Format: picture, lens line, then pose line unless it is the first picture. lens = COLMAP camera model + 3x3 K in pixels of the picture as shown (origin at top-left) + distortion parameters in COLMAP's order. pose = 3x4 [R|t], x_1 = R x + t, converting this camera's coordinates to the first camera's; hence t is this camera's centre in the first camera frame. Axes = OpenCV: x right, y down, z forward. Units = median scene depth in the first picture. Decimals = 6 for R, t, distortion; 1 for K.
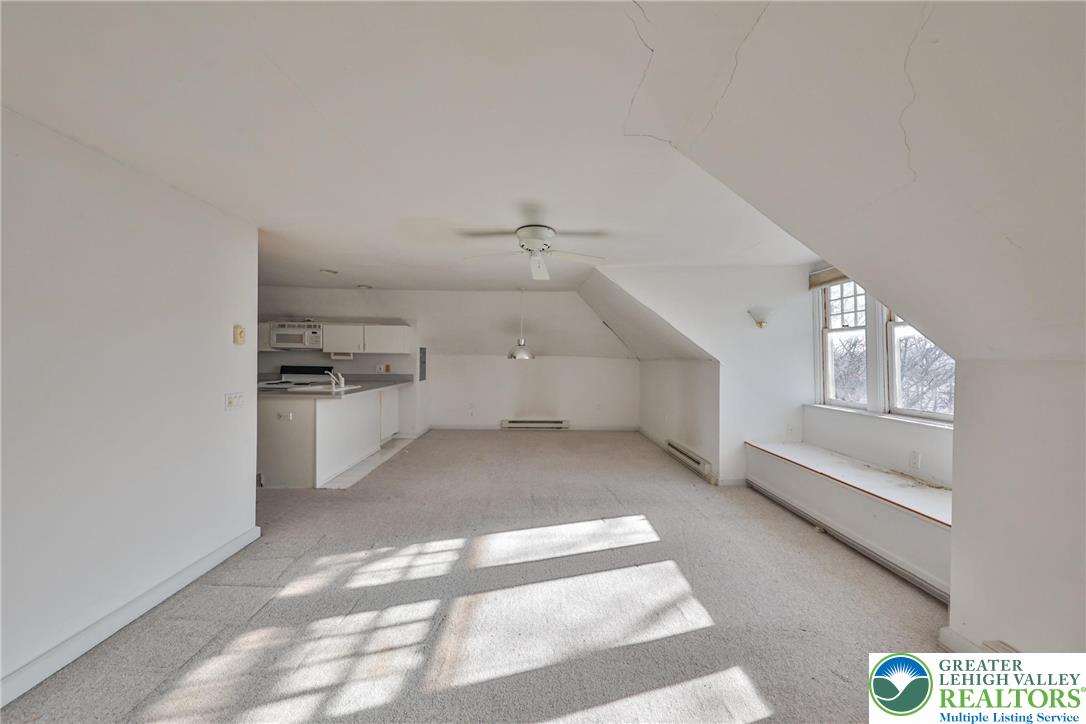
lens RADIAL K [[390.3, 0, 534.8], [0, 390.3, 361.1], [0, 0, 1]] dist [0.000365, -0.005279]
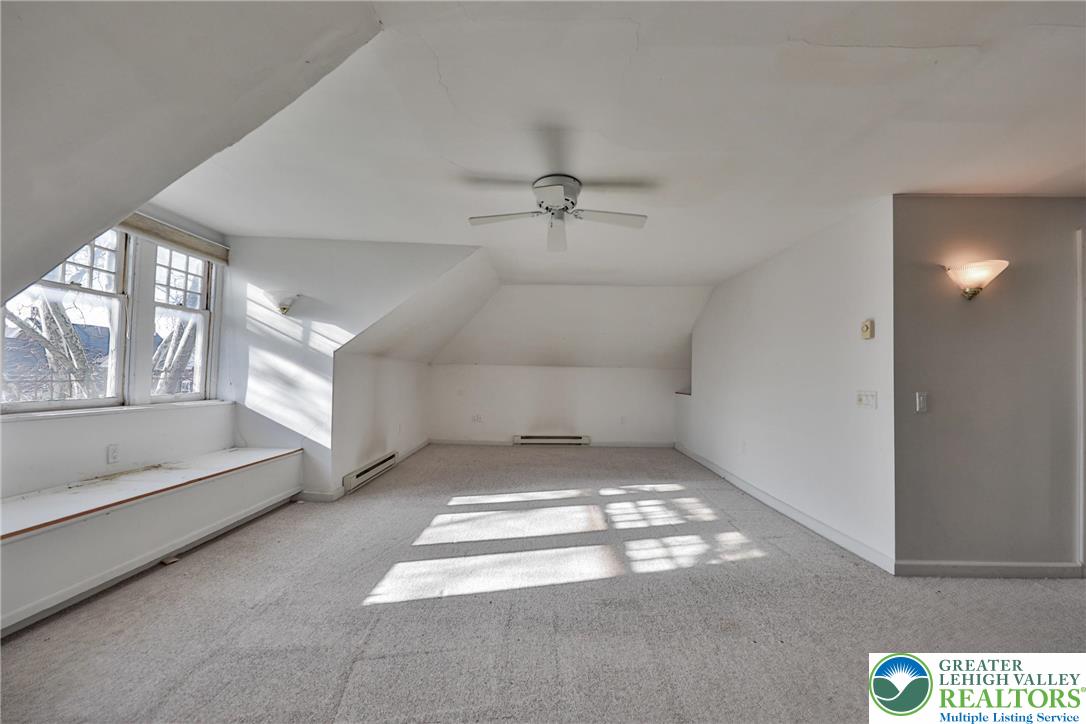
lens RADIAL K [[390.3, 0, 534.8], [0, 390.3, 361.1], [0, 0, 1]] dist [0.000365, -0.005279]
pose [[-0.999342, -0.020405, 0.029989, 0.015991], [-0.021376, 0.999246, -0.032417, 0.058907], [-0.029305, -0.033037, -0.999024, 2.104360]]
